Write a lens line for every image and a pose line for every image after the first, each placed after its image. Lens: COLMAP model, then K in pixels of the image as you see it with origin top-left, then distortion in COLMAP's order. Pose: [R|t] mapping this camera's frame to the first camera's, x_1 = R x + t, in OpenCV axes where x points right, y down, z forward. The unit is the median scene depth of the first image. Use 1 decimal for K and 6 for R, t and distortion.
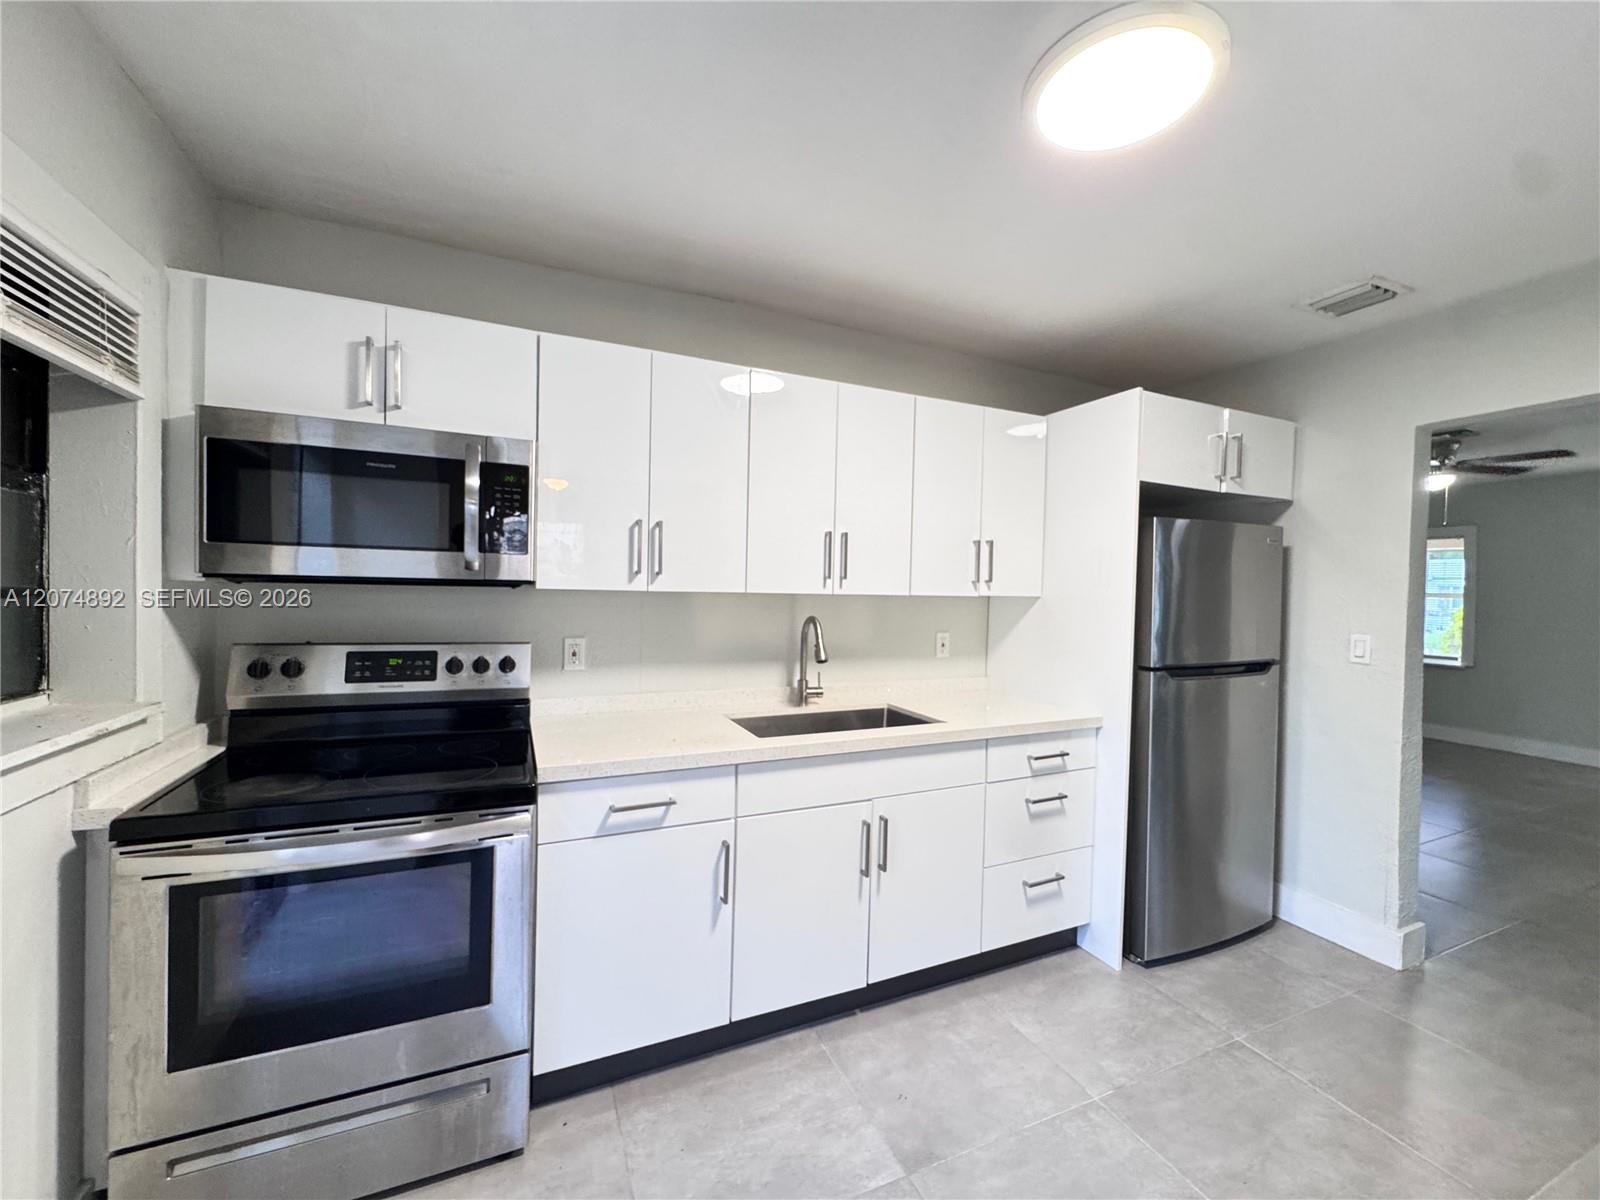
lens RADIAL K [[634.6, 0, 805.8], [0, 634.6, 590.5], [0, 0, 1]] dist [-0.017265, 0.000432]
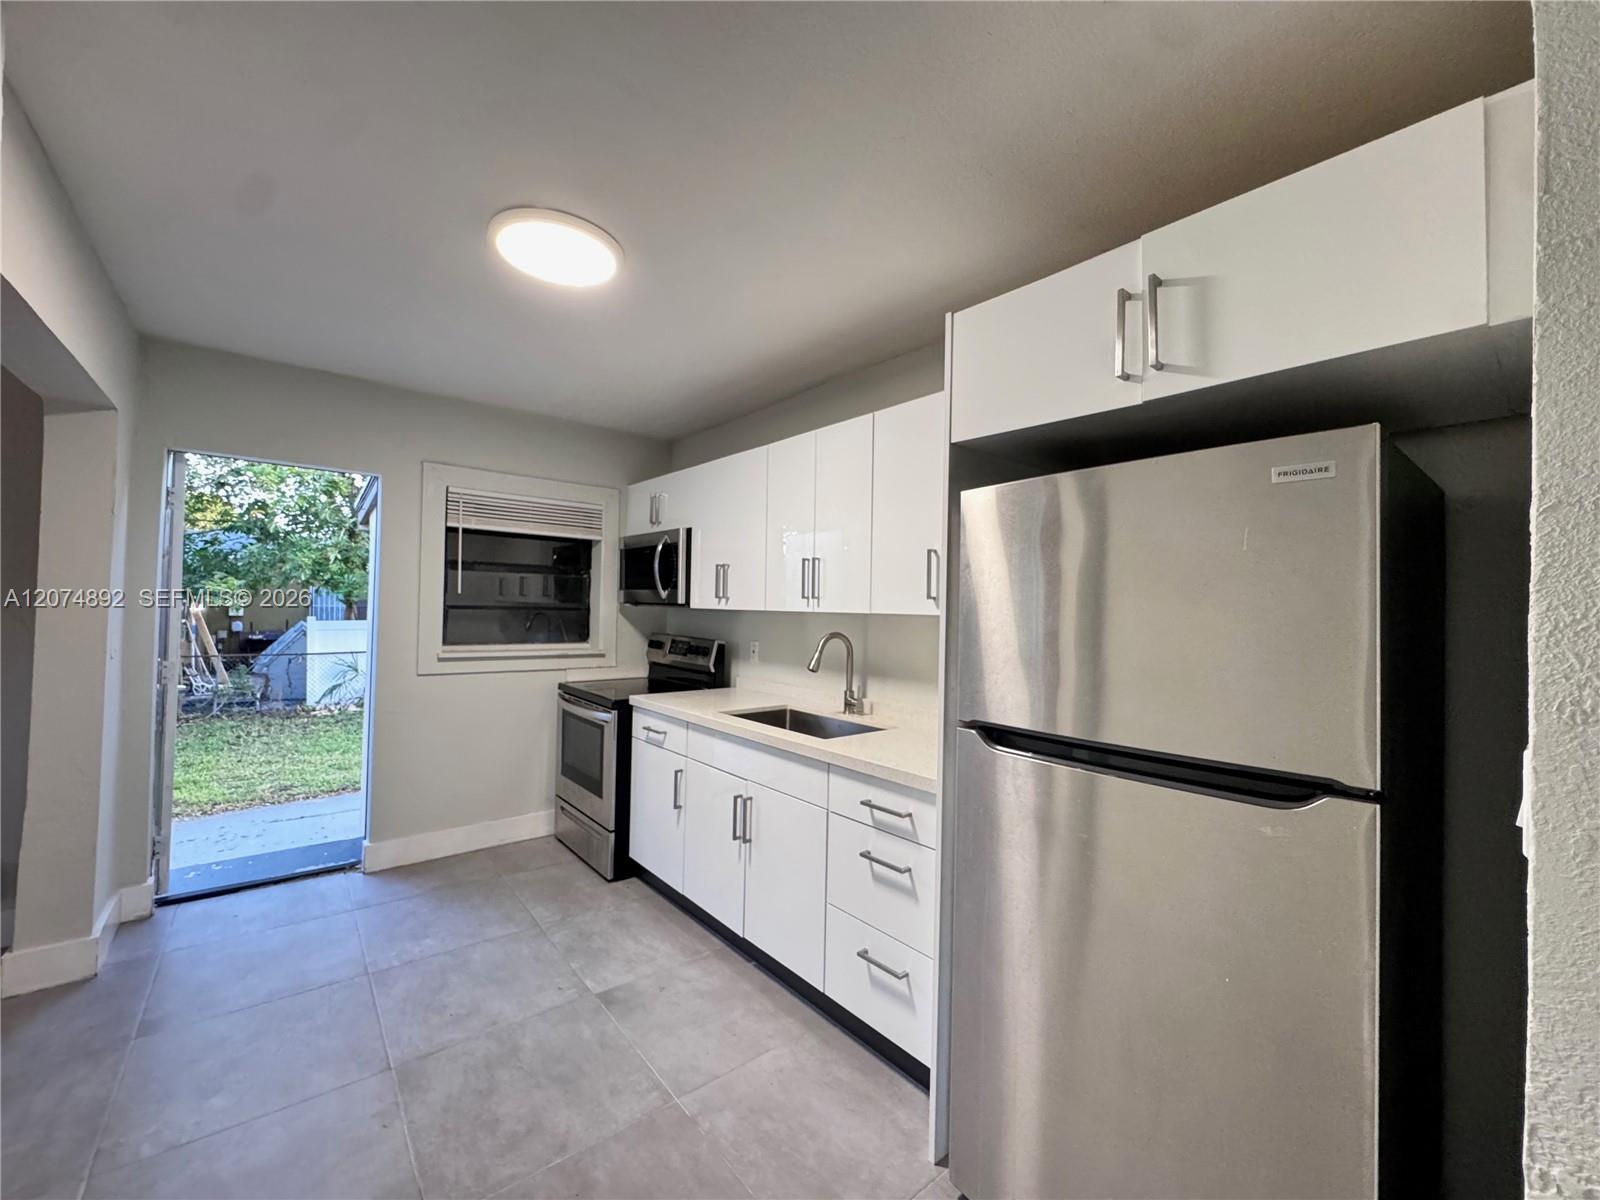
lens RADIAL K [[634.6, 0, 804.1], [0, 634.6, 602.7], [0, 0, 1]] dist [-0.017265, 0.000432]
pose [[0.280776, -0.024935, -0.959449, 1.318960], [-0.030701, 0.998918, -0.034945, 0.034390], [0.959282, 0.039267, 0.279707, 0.769013]]
